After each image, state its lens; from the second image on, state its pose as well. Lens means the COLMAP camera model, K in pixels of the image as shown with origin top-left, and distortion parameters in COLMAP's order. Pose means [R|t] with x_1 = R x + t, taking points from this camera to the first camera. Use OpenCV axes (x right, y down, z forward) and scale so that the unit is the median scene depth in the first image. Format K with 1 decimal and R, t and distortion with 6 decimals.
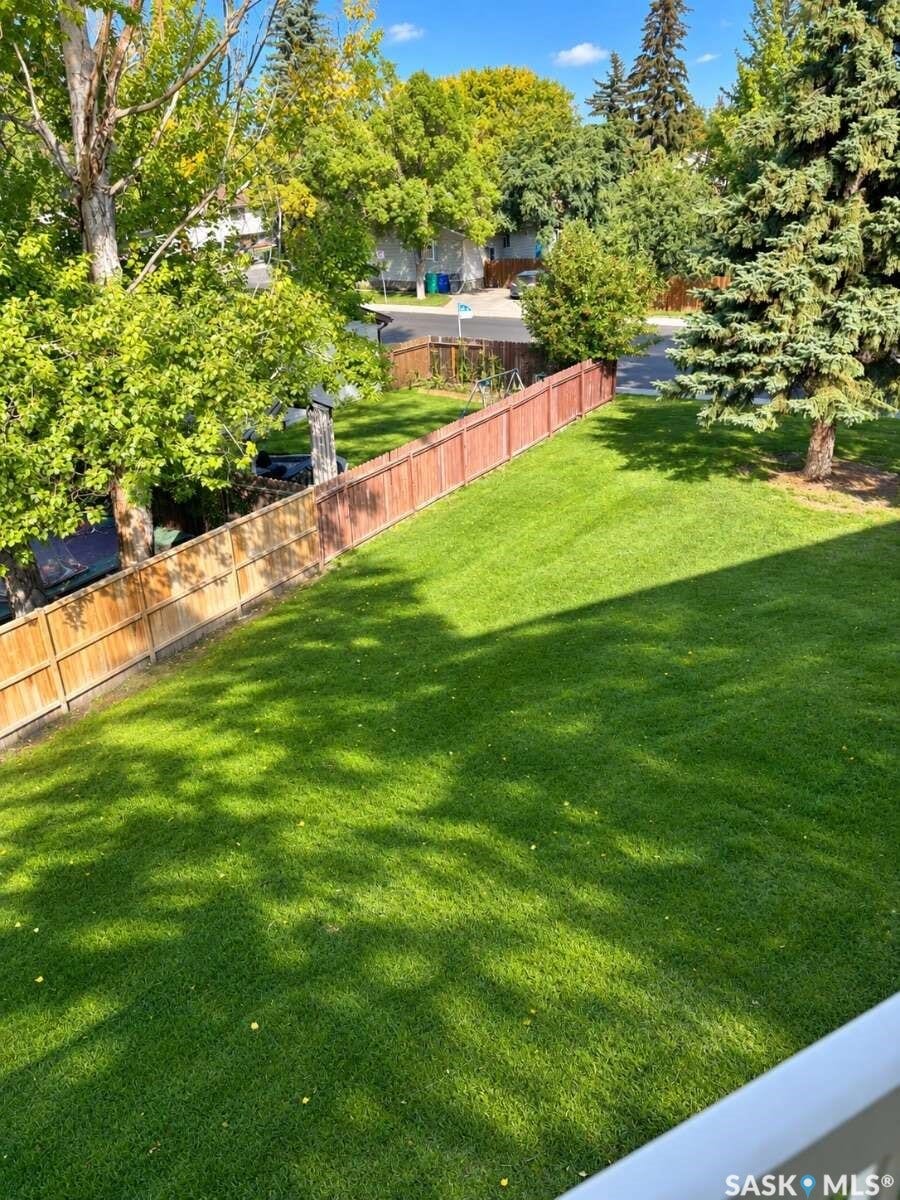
lens RADIAL K [[878.8, 0, 450.0], [0, 878.8, 600.0], [0, 0, 1]] dist [0.003098, -0.010307]
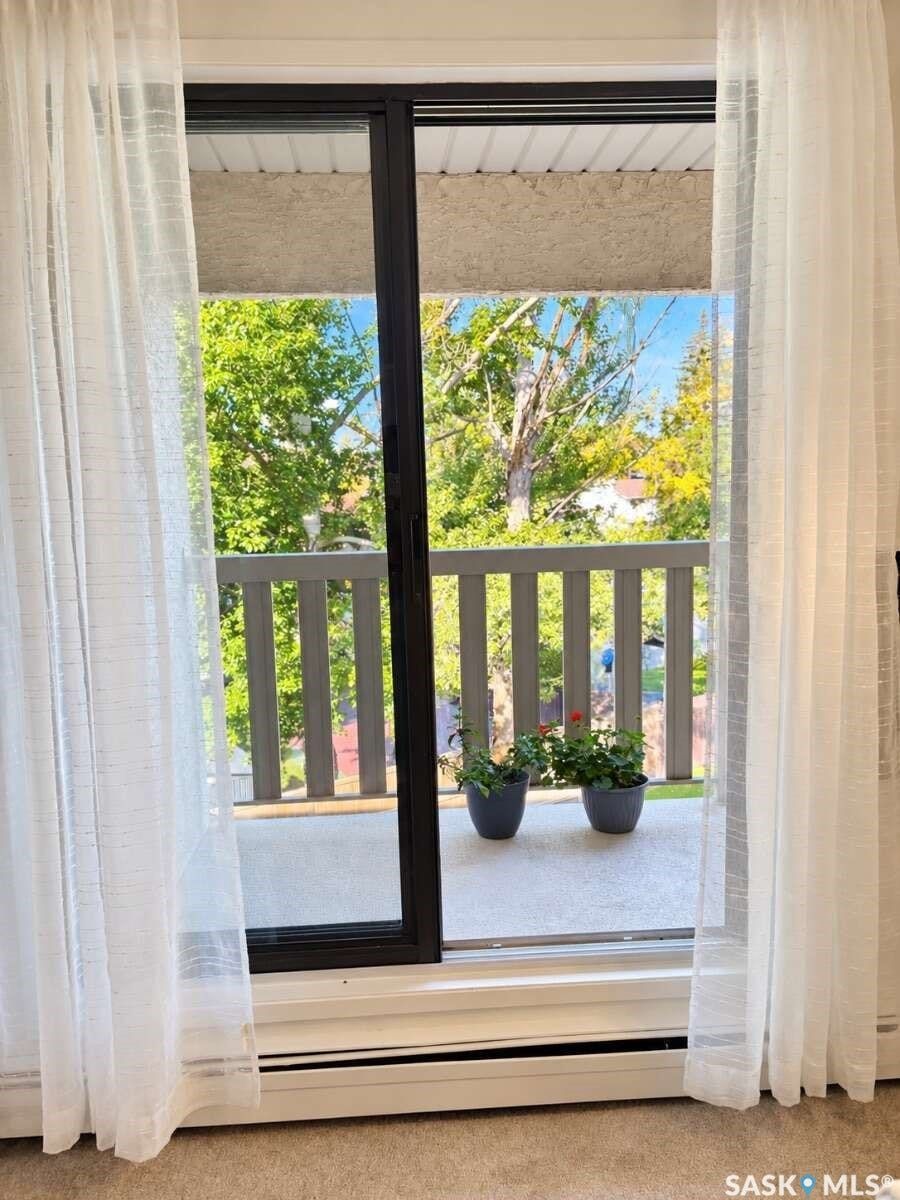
lens RADIAL K [[906.4, 0, 450.0], [0, 906.4, 600.0], [0, 0, 1]] dist [0.056145, -0.001407]
pose [[0.909539, 0.057929, -0.411561, 0.090529], [-0.184785, 0.943348, -0.275588, 0.141921], [0.372281, 0.326709, 0.868716, -0.203146]]
